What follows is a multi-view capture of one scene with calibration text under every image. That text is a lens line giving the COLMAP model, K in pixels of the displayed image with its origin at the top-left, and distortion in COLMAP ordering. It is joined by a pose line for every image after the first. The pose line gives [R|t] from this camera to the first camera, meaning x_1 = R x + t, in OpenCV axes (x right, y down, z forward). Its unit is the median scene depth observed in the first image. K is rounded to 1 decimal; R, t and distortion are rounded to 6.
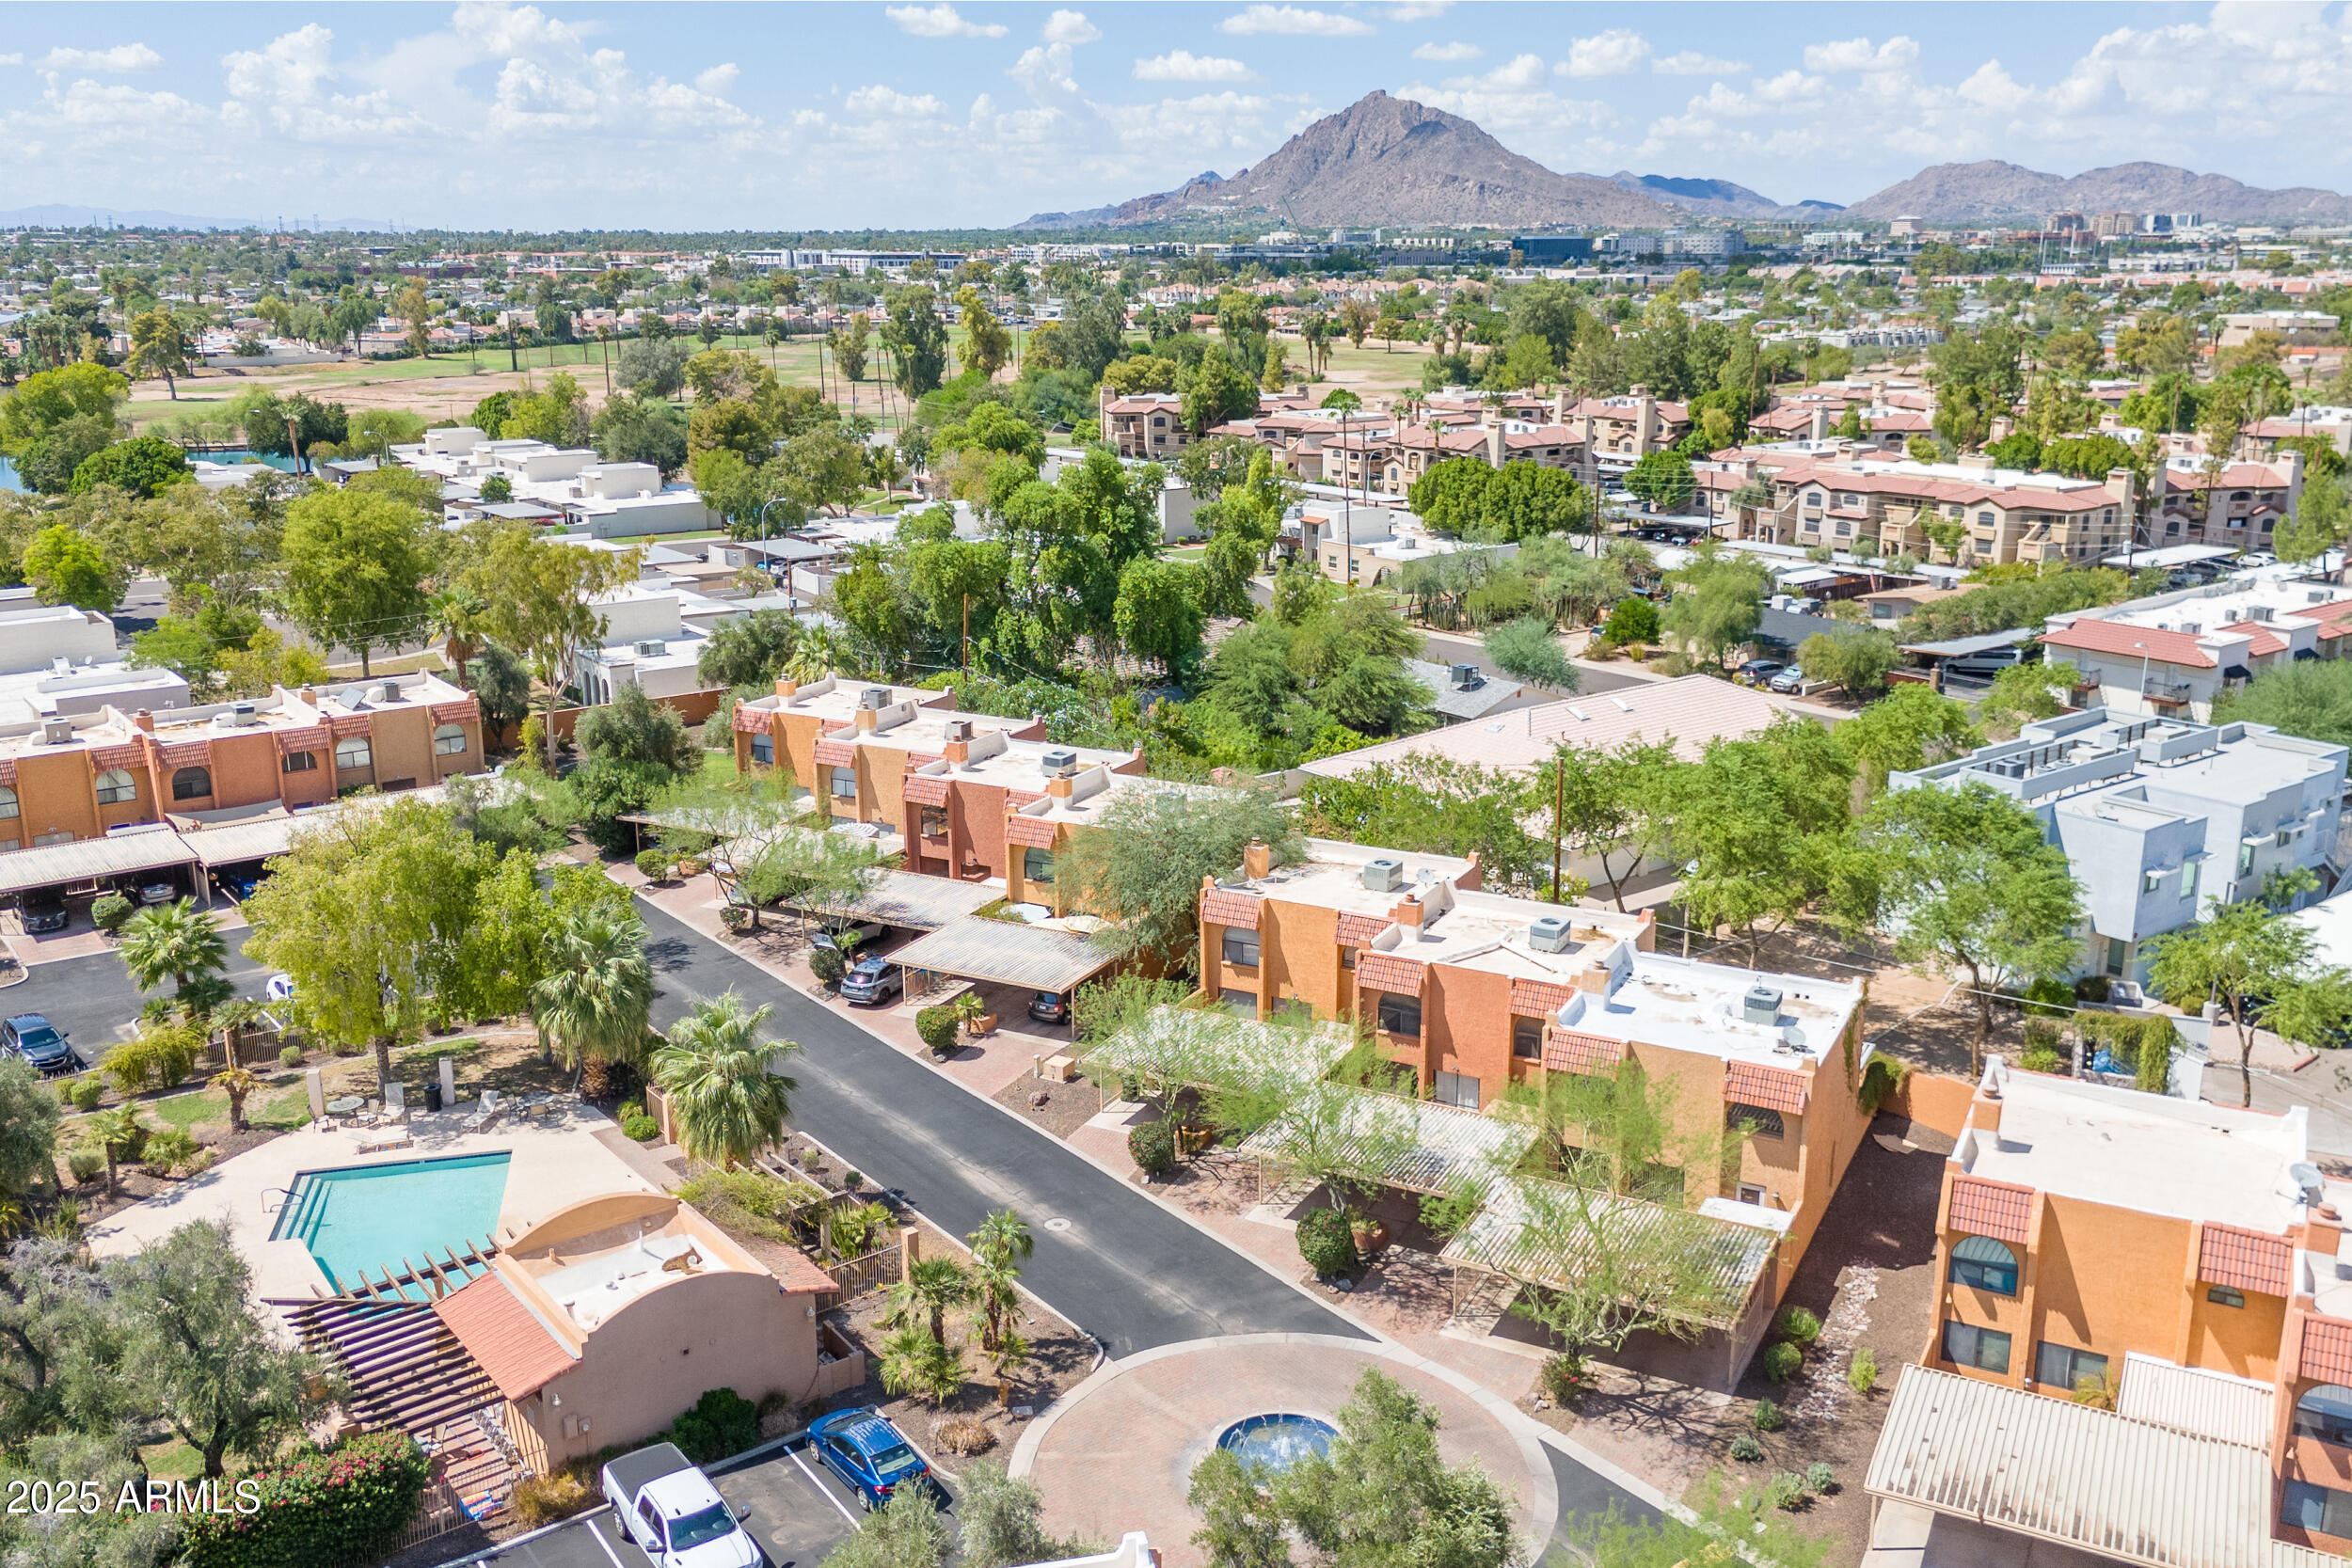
lens RADIAL K [[2001.3, 0, 1179.5], [0, 2001.3, 795.7], [0, 0, 1]] dist [0.104665, -0.143403]
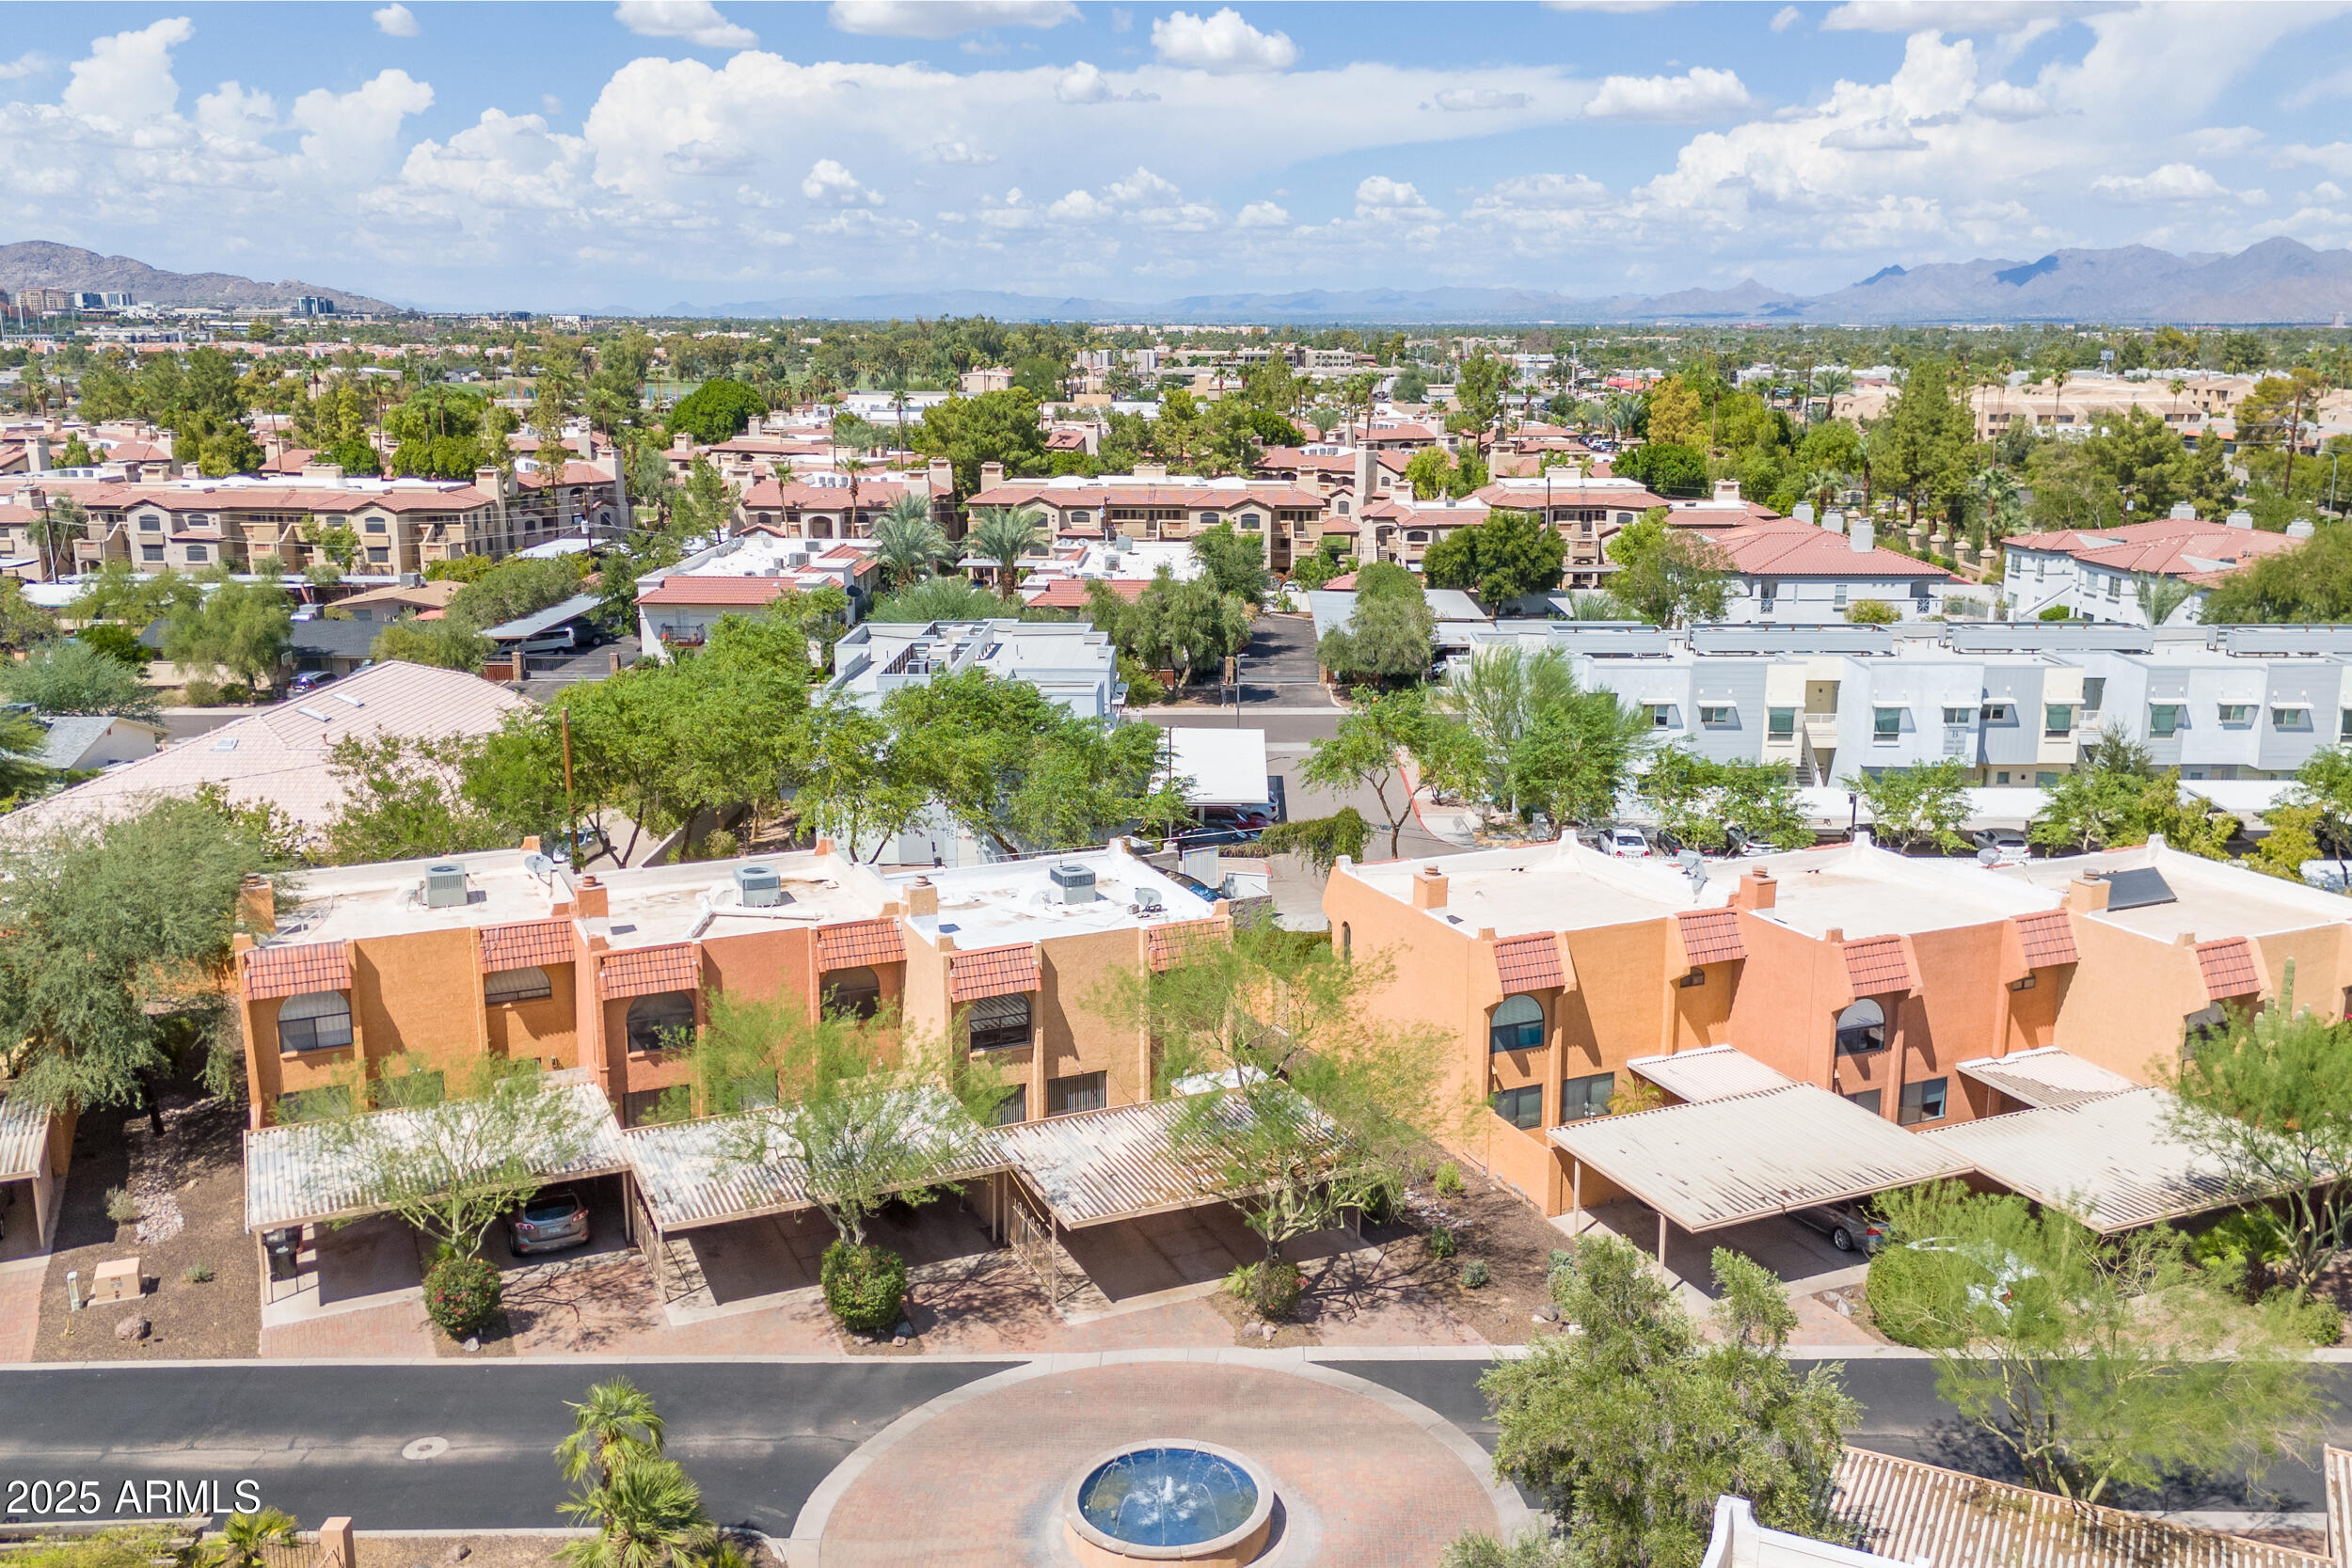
lens RADIAL K [[2068.0, 0, 1176.0], [0, 2068.0, 784.0], [0, 0, 1]] dist [0.115036, -0.195671]
pose [[0.610287, -0.162100, 0.775418, -0.205745], [0.202596, 0.978226, 0.045045, 0.014716], [-0.765836, 0.129606, 0.629840, 0.199157]]
